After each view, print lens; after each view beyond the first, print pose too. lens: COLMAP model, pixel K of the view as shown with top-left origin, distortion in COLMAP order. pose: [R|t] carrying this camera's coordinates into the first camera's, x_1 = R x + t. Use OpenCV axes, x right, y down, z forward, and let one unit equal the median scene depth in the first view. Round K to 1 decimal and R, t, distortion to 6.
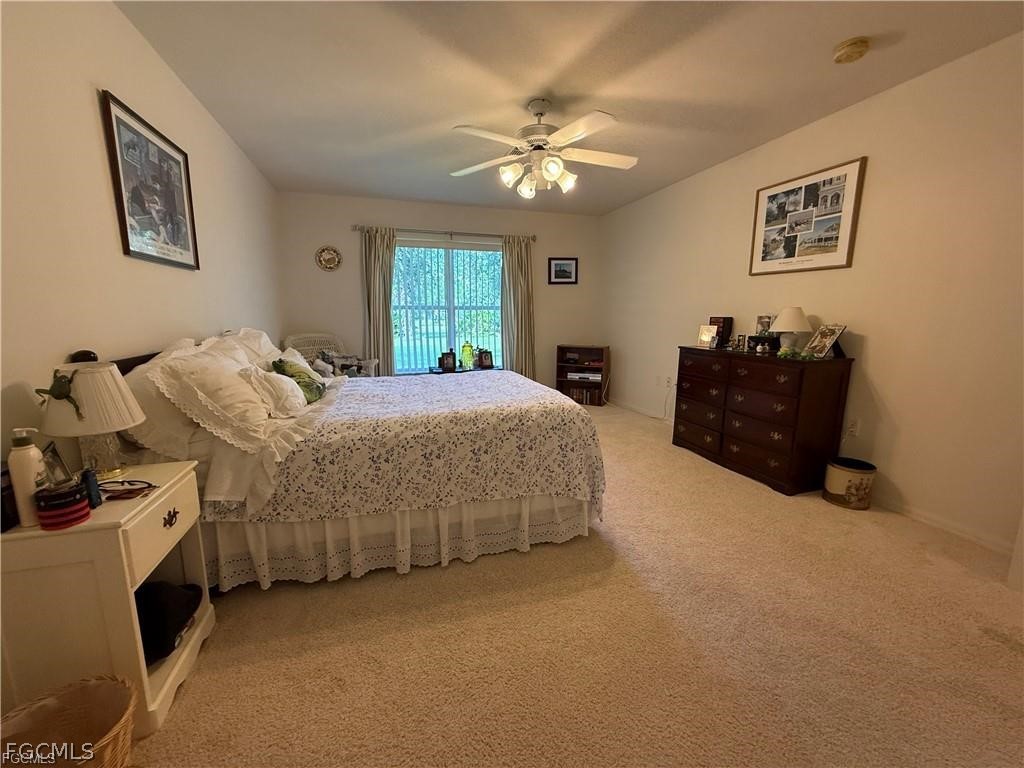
lens RADIAL K [[410.2, 0, 515.9], [0, 410.2, 383.2], [0, 0, 1]] dist [0.000246, -0.000207]
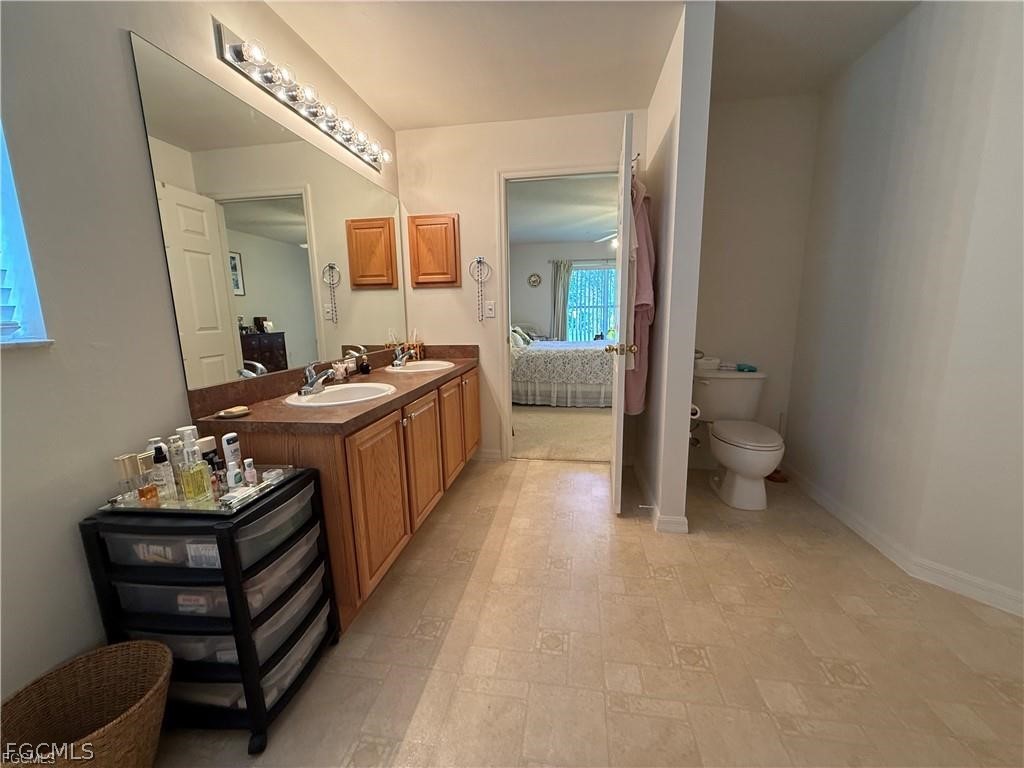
lens RADIAL K [[410.2, 0, 514.7], [0, 410.2, 387.4], [0, 0, 1]] dist [0.000246, -0.000207]
pose [[0.895023, 0.063147, -0.441526, 0.642172], [-0.057220, 0.998003, 0.026744, 0.264312], [0.442334, 0.001327, 0.896850, -1.442717]]
